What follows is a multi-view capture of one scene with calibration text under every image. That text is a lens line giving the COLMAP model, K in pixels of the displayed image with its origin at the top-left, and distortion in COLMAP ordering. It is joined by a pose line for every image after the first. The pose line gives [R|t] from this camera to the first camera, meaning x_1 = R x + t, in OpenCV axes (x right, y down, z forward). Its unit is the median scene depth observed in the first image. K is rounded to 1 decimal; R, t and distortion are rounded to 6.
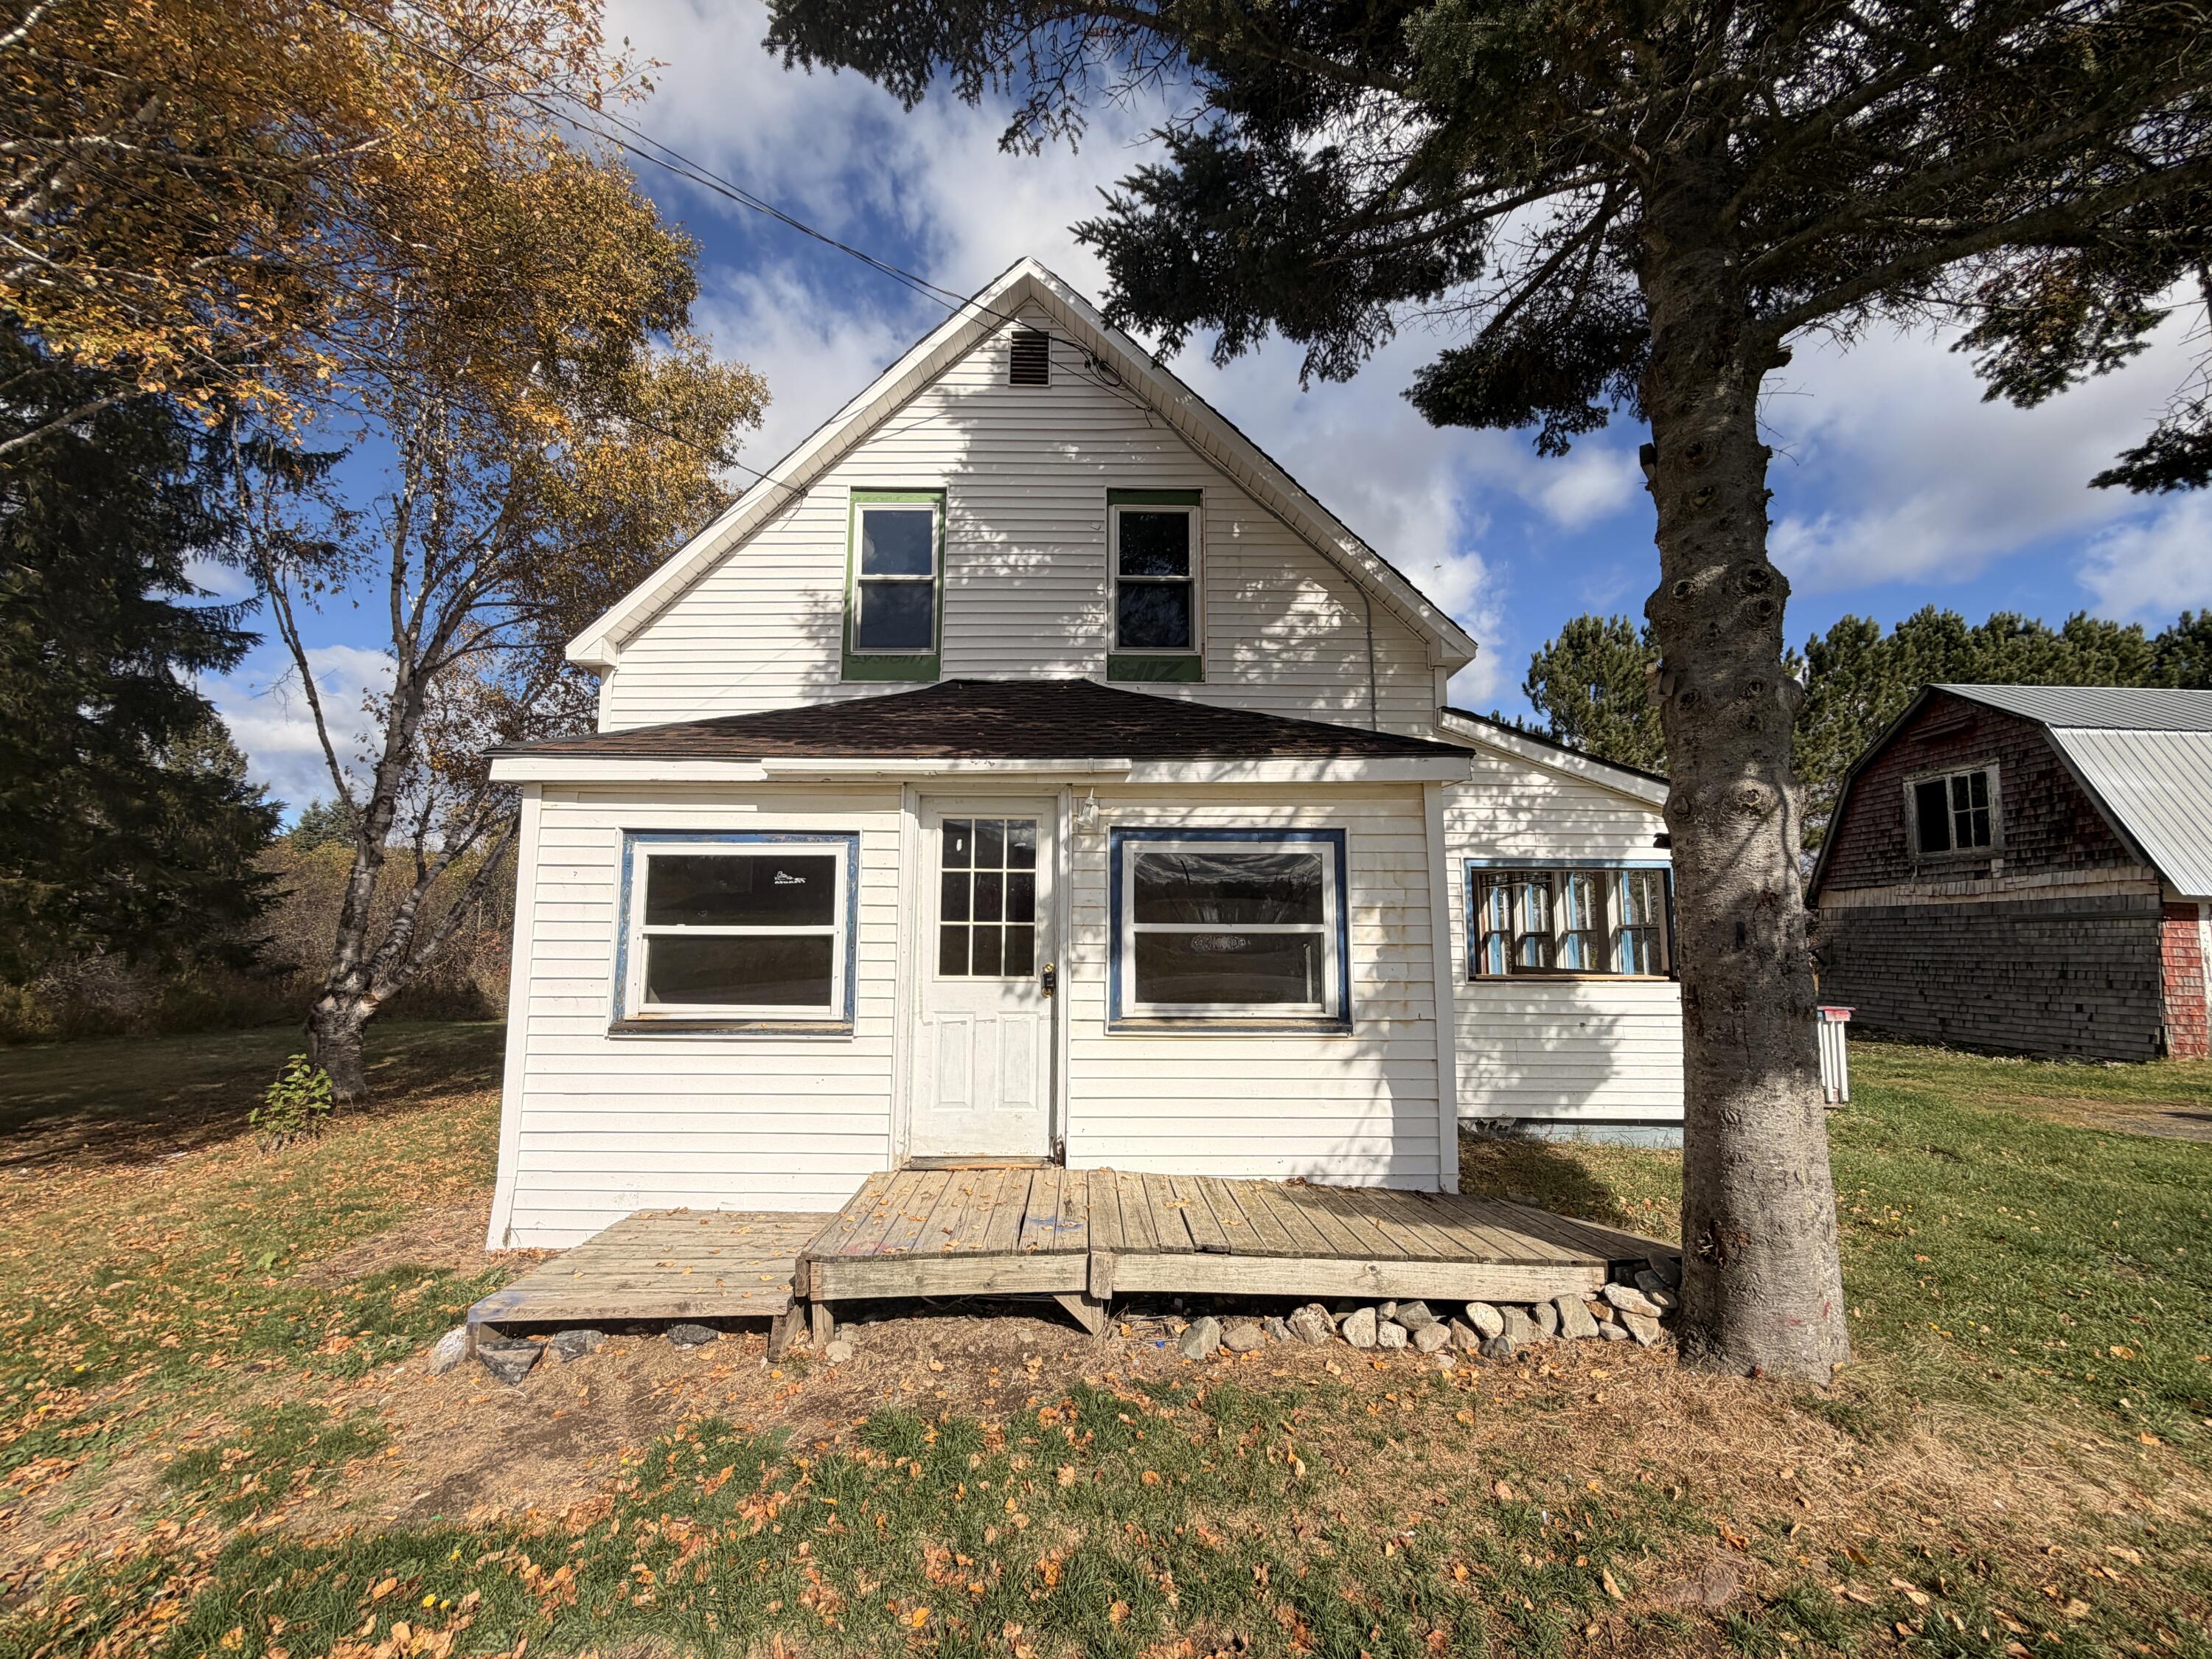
lens RADIAL K [[881.0, 0, 1102.5], [0, 881.0, 832.1], [0, 0, 1]] dist [0.000185, -0.000060]
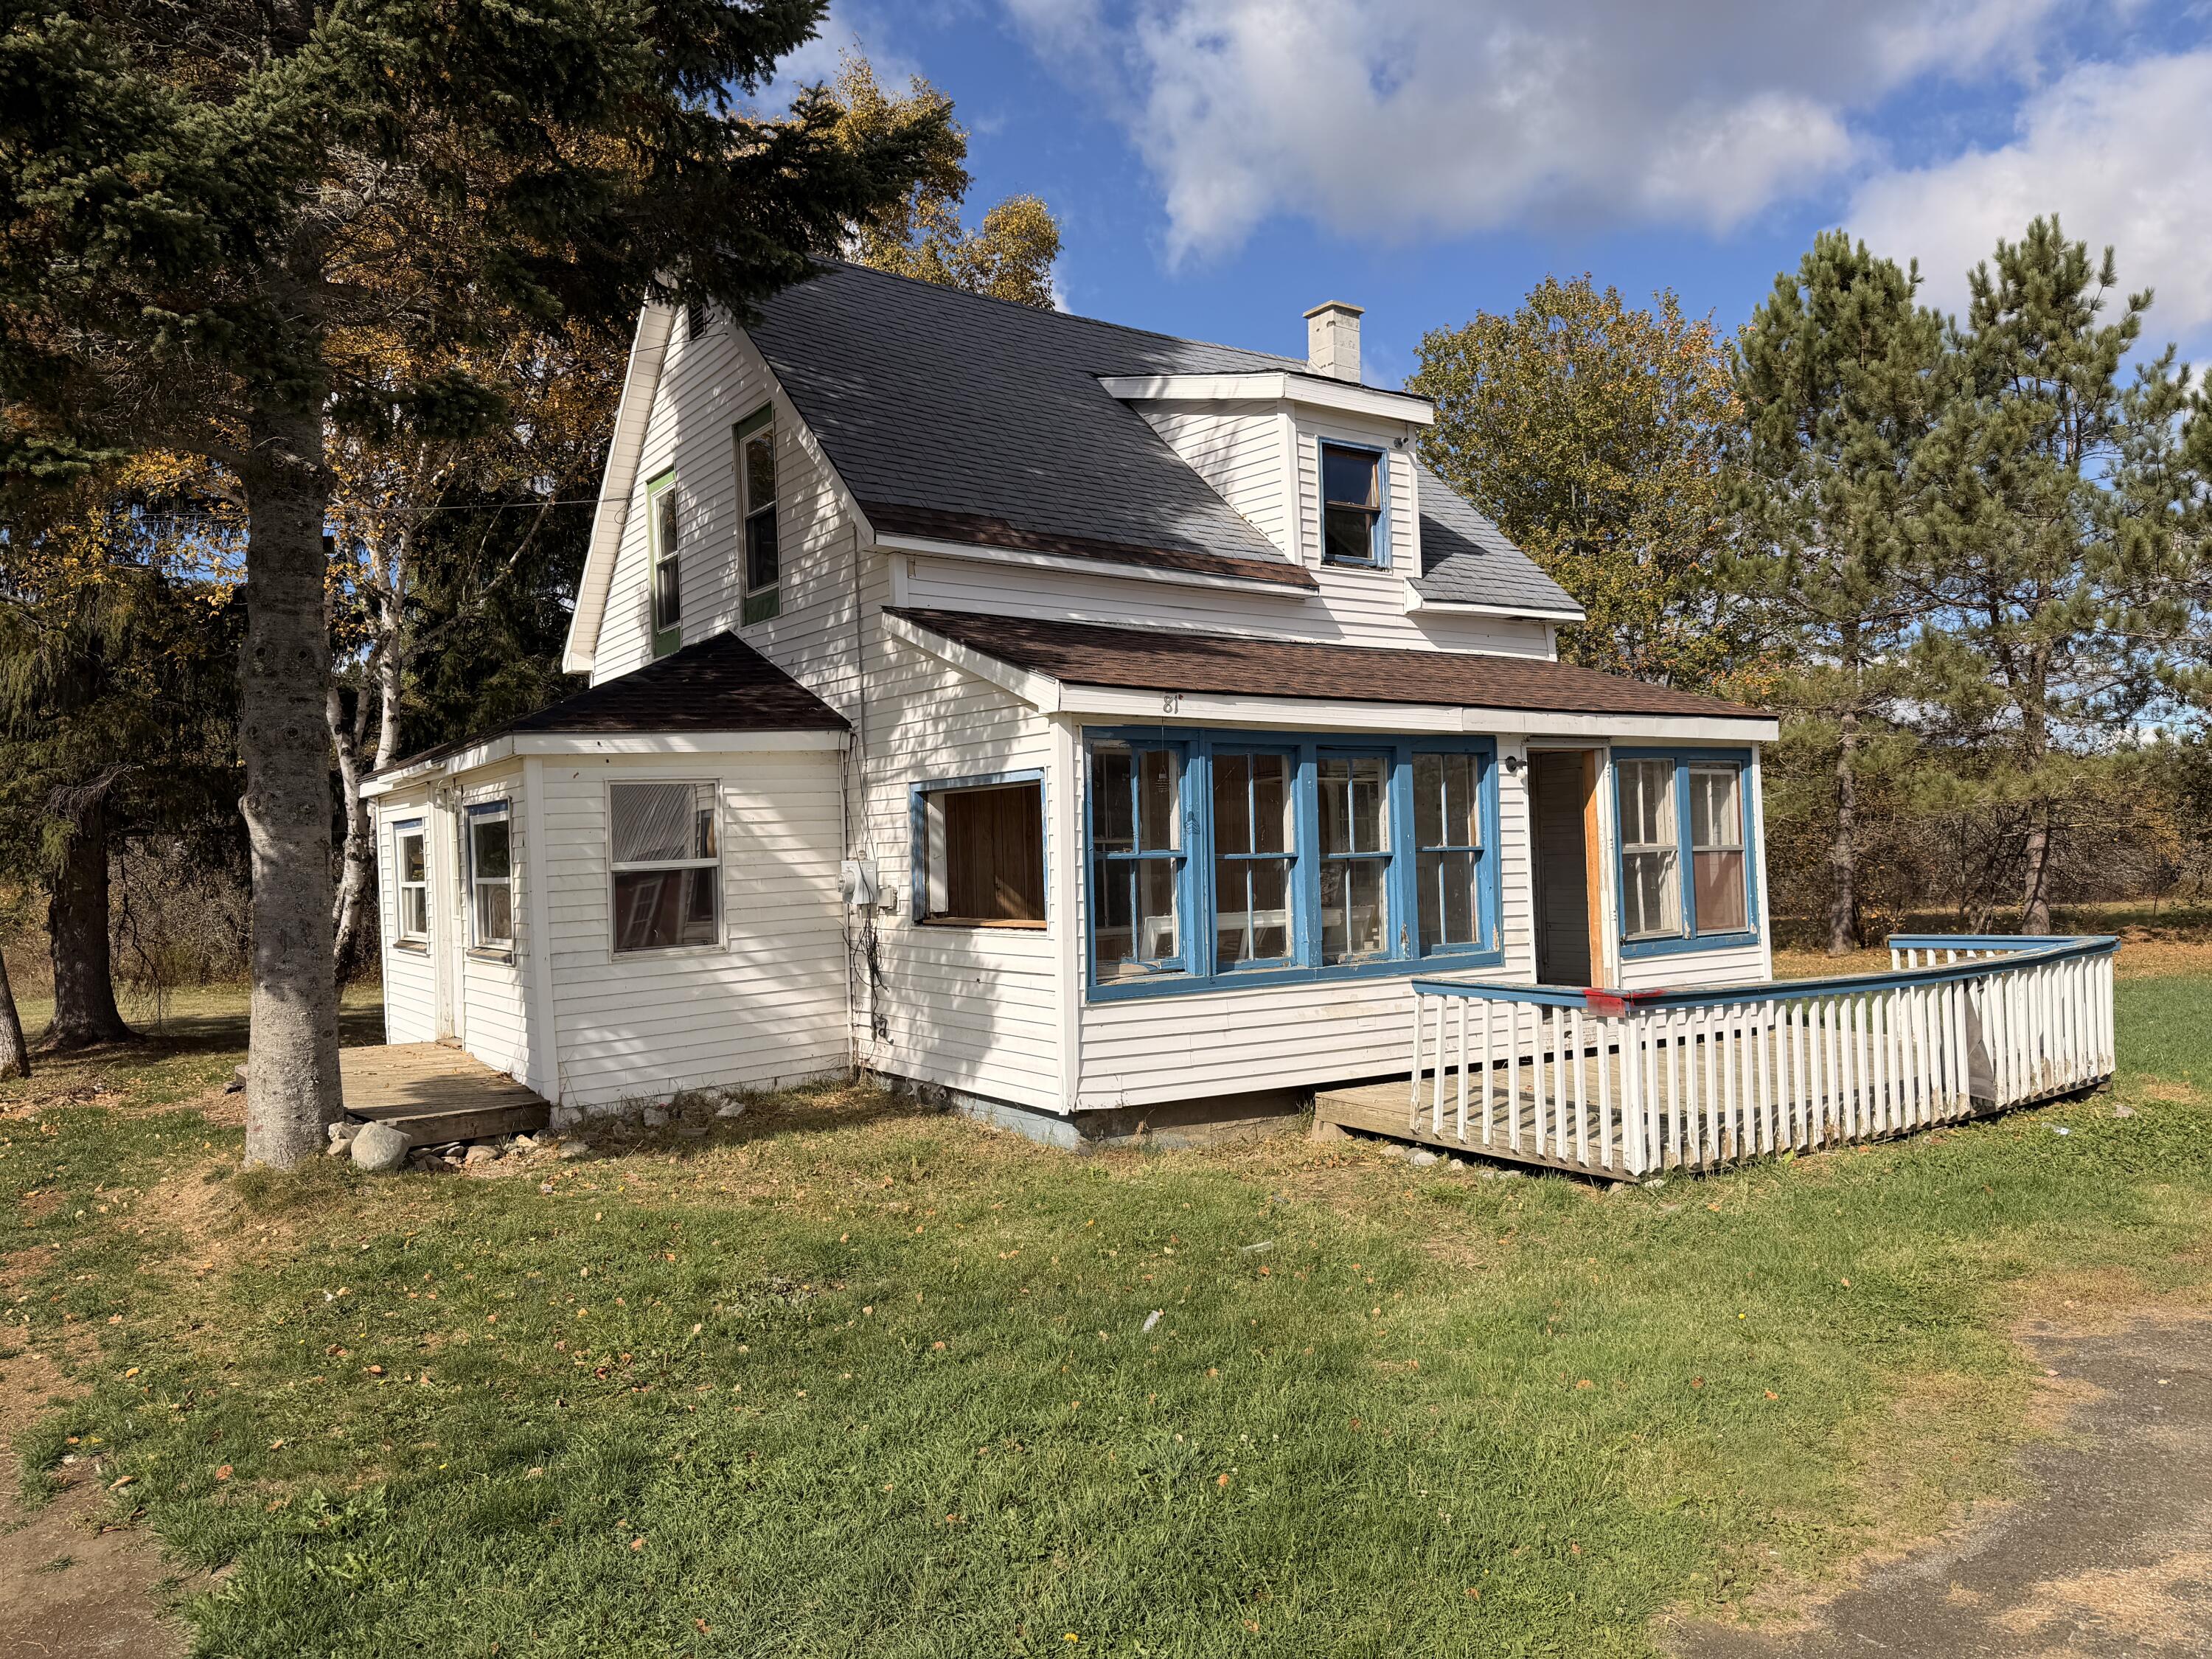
lens RADIAL K [[1537.2, 0, 1097.0], [0, 1537.2, 841.2], [0, 0, 1]] dist [0.166027, -0.314762]
pose [[0.561226, -0.028431, -0.827174, 2.466839], [0.127509, 0.990449, 0.052470, 0.043365], [0.817782, -0.134919, 0.559491, 0.437981]]
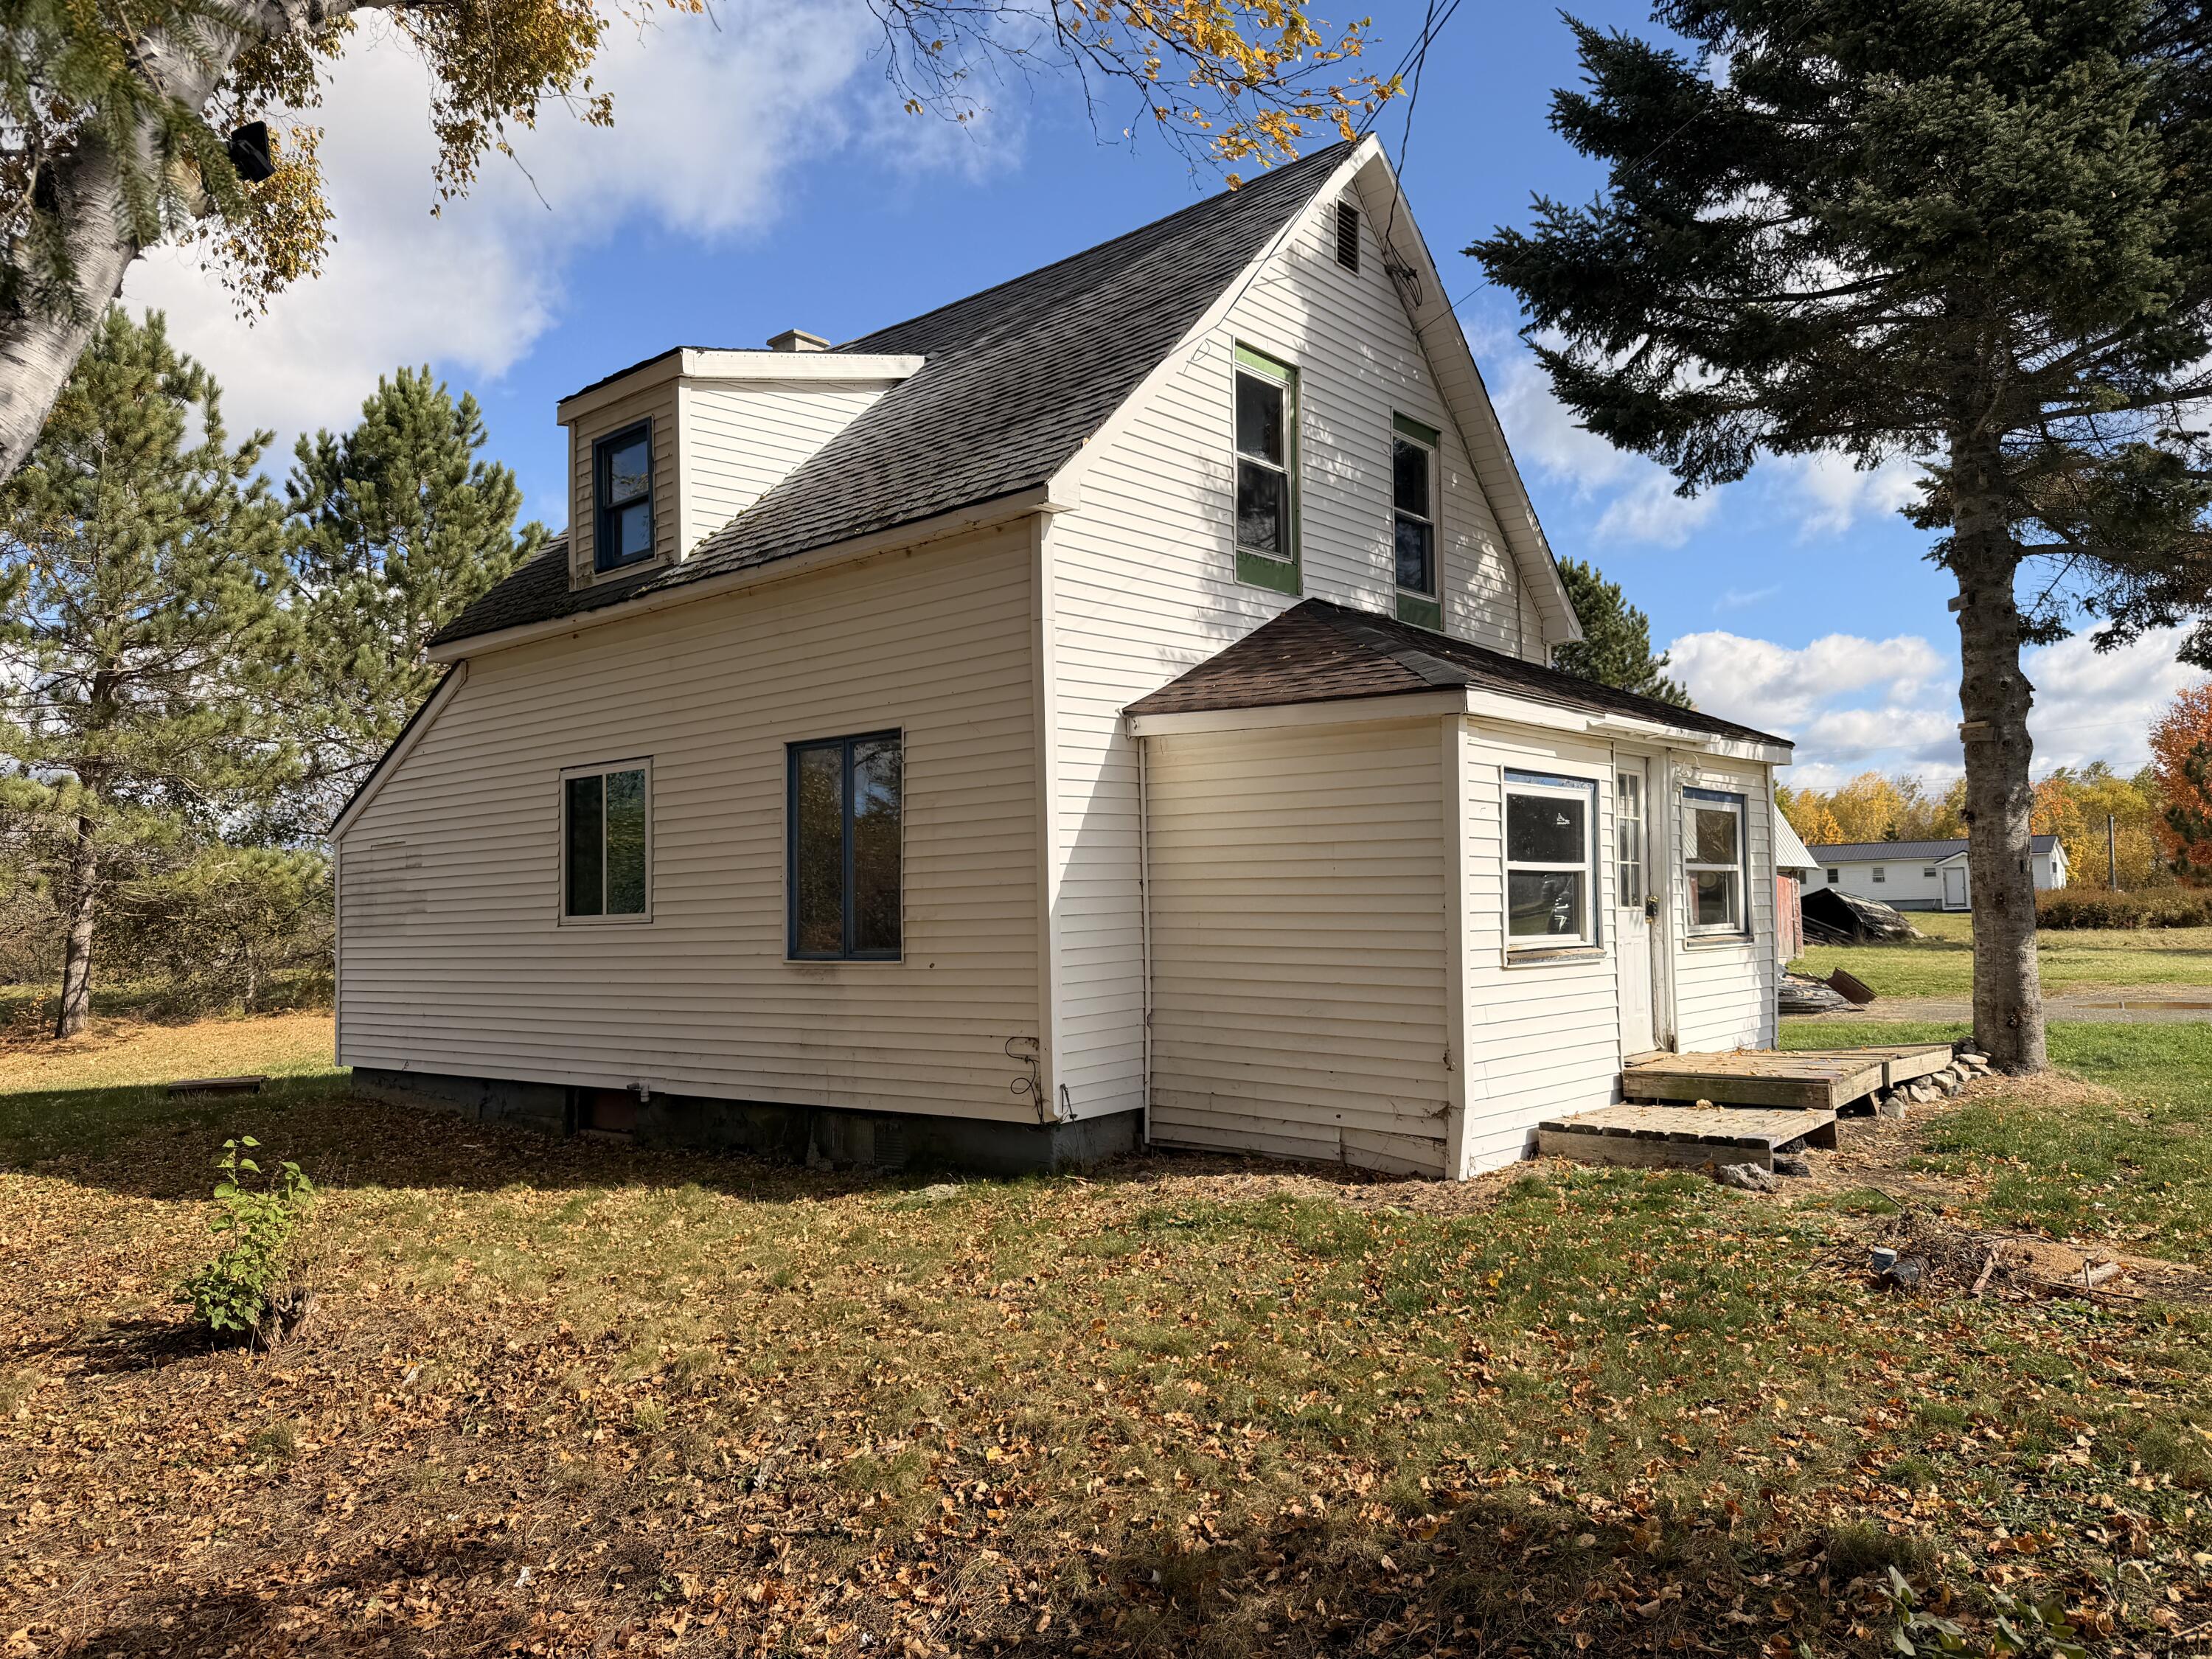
lens RADIAL K [[1543.8, 0, 1103.7], [0, 1543.8, 839.6], [0, 0, 1]] dist [0.098480, -0.136279]
pose [[0.654236, 0.016989, 0.756100, -2.141659], [-0.066540, 0.997164, 0.035171, 0.045852], [-0.753358, -0.073321, 0.653511, 0.159983]]
